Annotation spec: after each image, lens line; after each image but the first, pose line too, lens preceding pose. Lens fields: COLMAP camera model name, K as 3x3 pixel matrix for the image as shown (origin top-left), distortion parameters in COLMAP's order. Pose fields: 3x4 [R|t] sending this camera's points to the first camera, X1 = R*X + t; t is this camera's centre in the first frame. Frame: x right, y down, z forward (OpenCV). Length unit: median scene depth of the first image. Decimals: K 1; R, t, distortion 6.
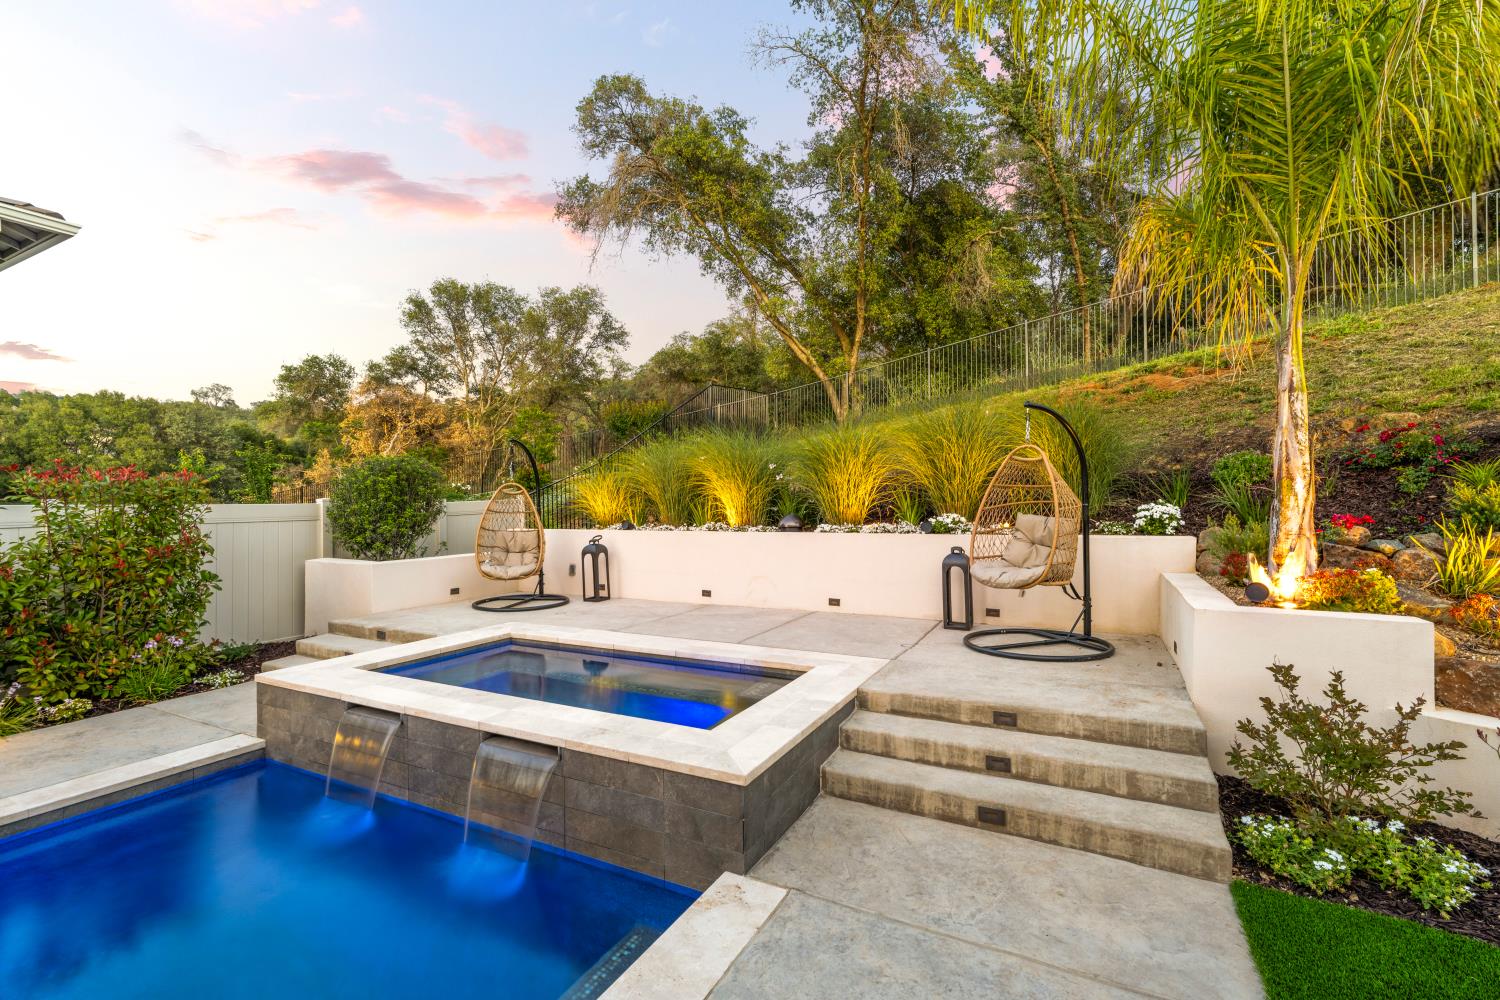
lens RADIAL K [[653.1, 0, 742.2], [0, 653.1, 496.9], [0, 0, 1]] dist [-0.003268, -0.000123]
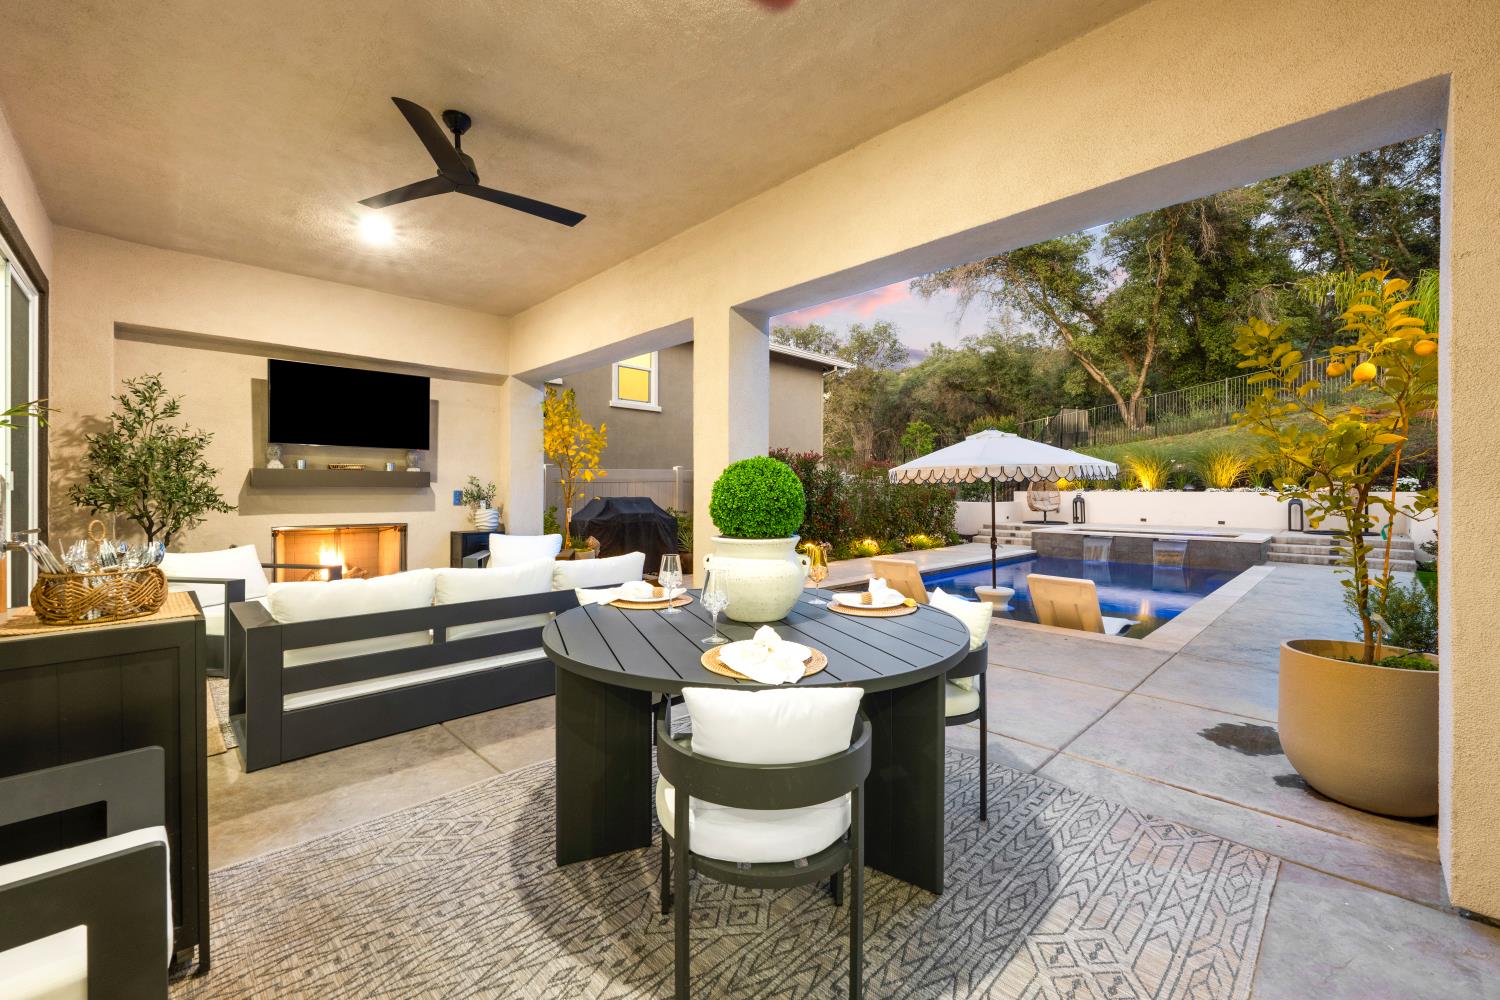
lens RADIAL K [[607.0, 0, 748.8], [0, 607.0, 495.8], [0, 0, 1]] dist [0.002976, -0.000193]
pose [[0.957469, 0.009783, -0.288371, -0.288789], [-0.004718, 0.999822, 0.018255, 0.014520], [0.288498, -0.016118, 0.957345, -0.519255]]
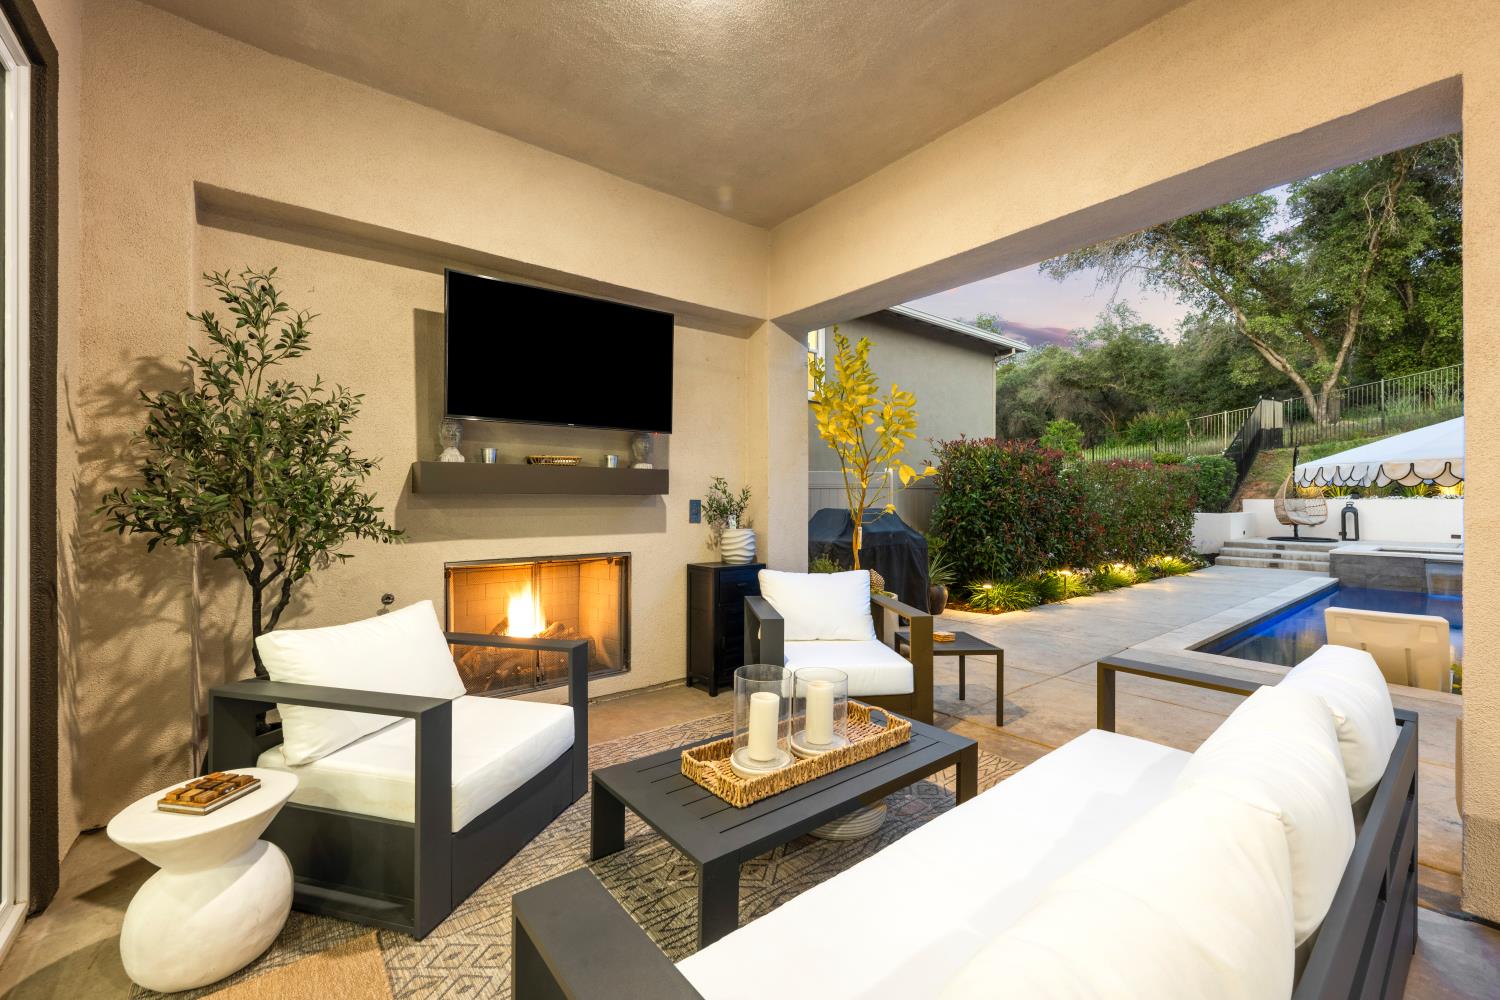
lens RADIAL K [[607.0, 0, 742.0], [0, 607.0, 501.6], [0, 0, 1]] dist [0.002976, -0.000193]
pose [[0.921578, 0.006285, -0.388143, -0.440037], [-0.001158, 0.999909, 0.013442, 0.016273], [0.388192, -0.011938, 0.921501, -0.435961]]
